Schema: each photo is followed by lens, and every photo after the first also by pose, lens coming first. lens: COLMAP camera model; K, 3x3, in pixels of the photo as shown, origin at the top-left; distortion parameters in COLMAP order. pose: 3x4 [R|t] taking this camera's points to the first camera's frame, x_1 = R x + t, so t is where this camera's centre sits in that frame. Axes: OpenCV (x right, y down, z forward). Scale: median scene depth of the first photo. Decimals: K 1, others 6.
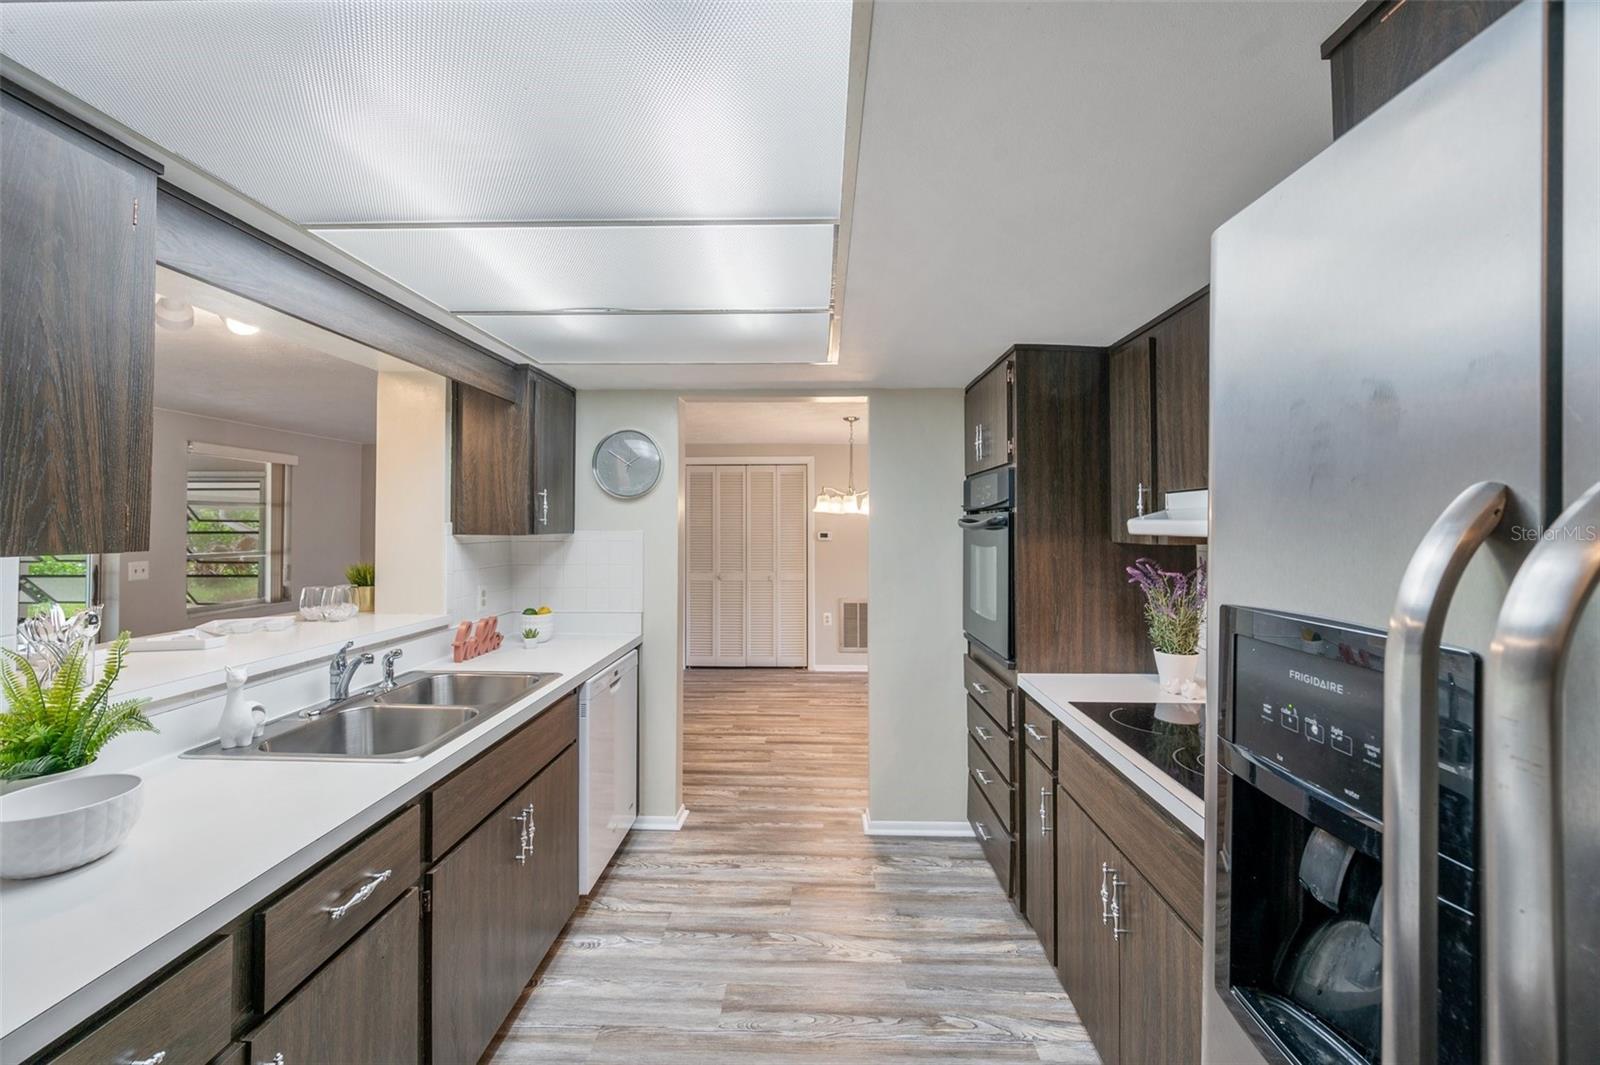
lens RADIAL K [[638.8, 0, 800.5], [0, 638.8, 516.5], [0, 0, 1]] dist [-0.001011, -0.000063]
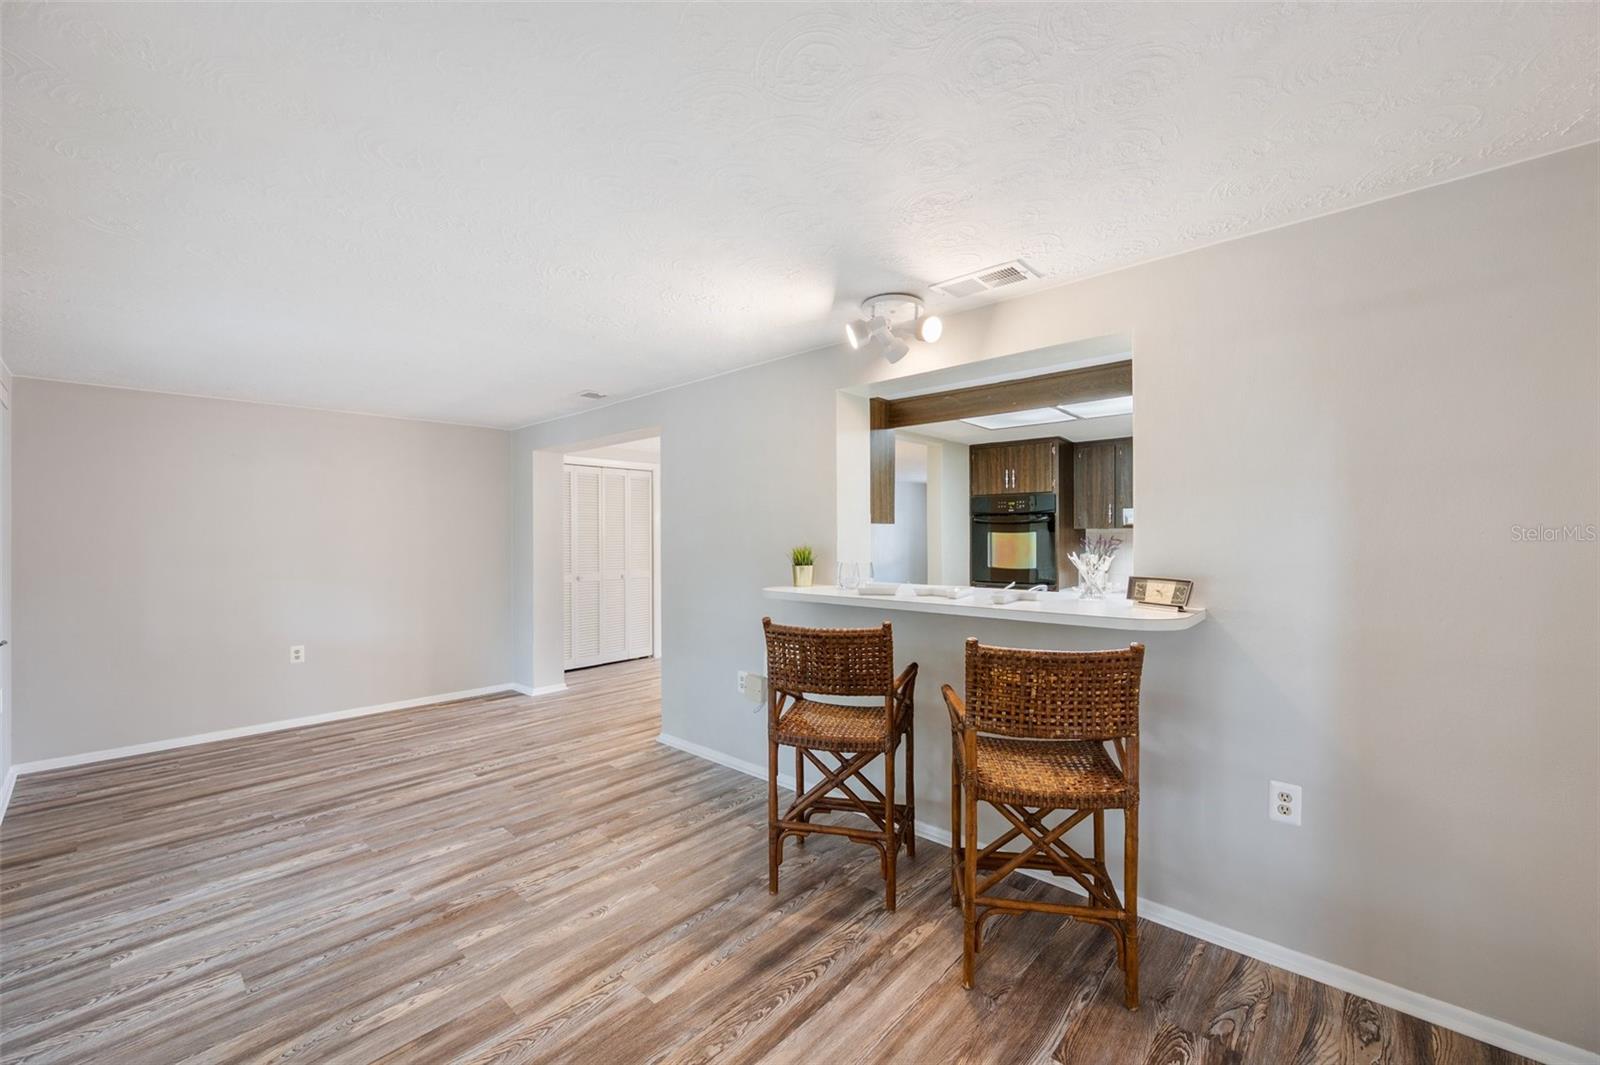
lens RADIAL K [[637.5, 0, 801.7], [0, 637.5, 538.8], [0, 0, 1]] dist [0.000349, 0.000223]
pose [[0.651977, -0.007329, 0.758203, -1.844659], [-0.005940, 0.999873, 0.014773, 0.046890], [-0.758215, -0.014135, 0.651851, 0.255375]]
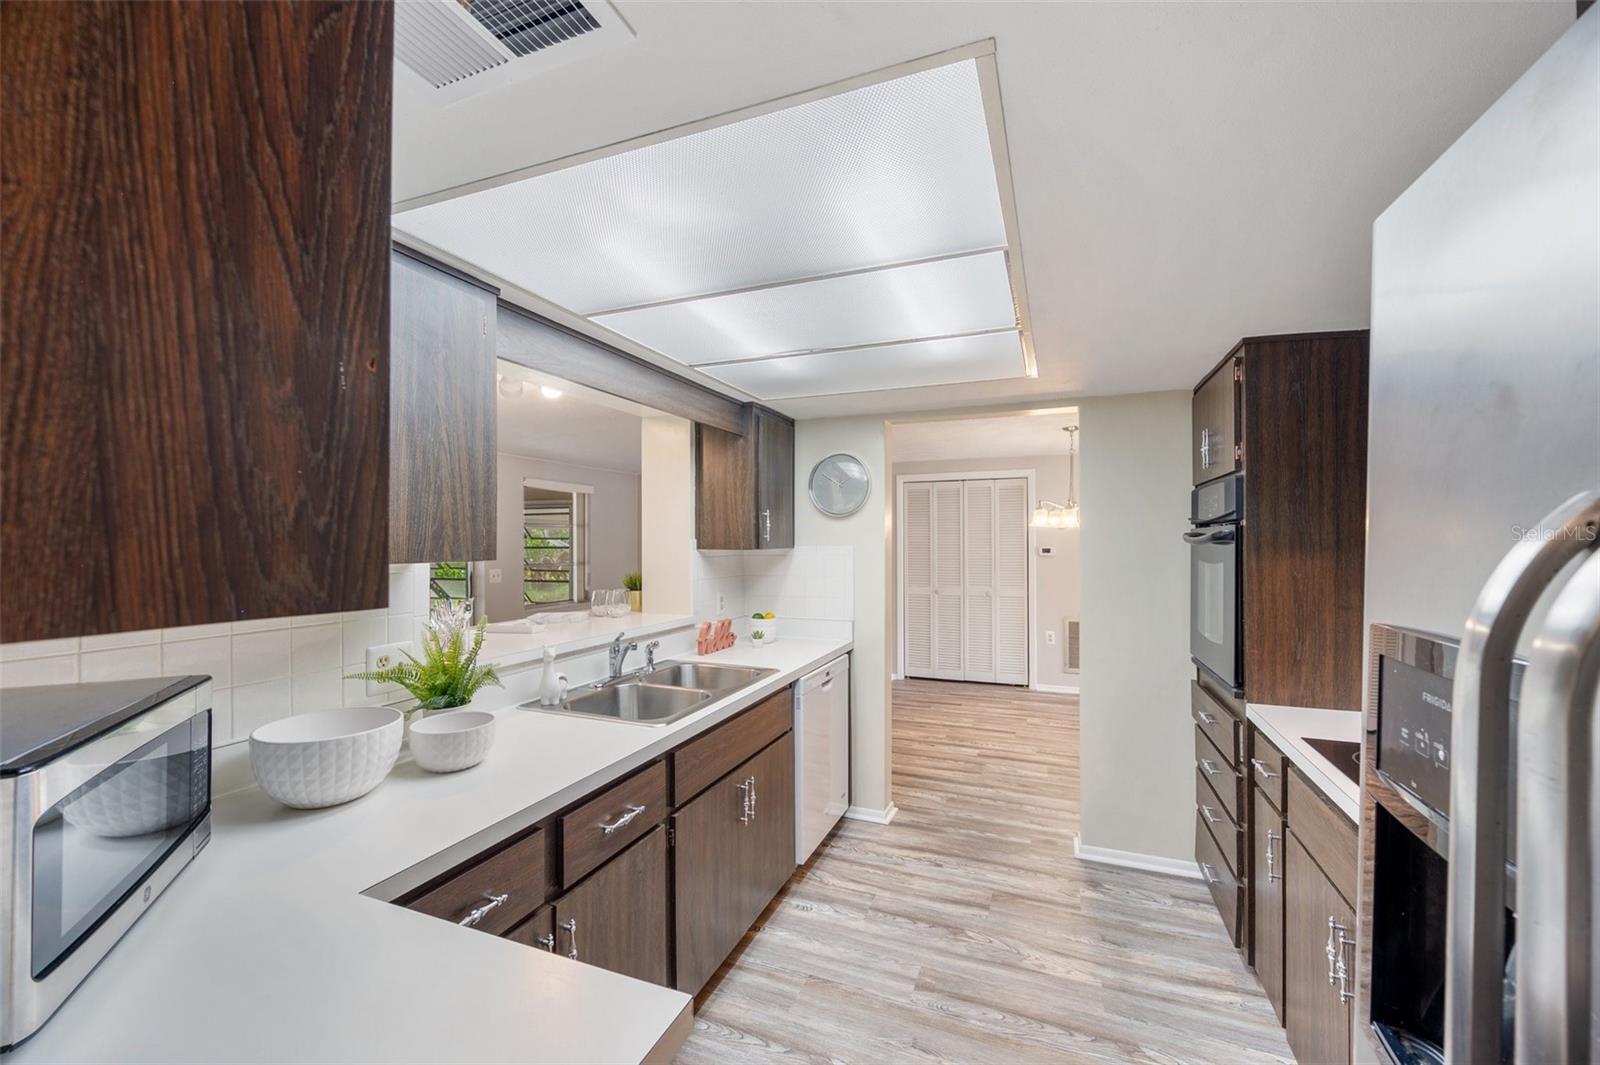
lens RADIAL K [[631.1, 0, 806.9], [0, 631.1, 542.3], [0, 0, 1]] dist [-0.000151, -0.000068]
pose [[0.940273, -0.002736, -0.340409, 0.059491], [0.008290, 0.999855, 0.014861, -0.000793], [0.340320, -0.016795, 0.940160, -0.048385]]
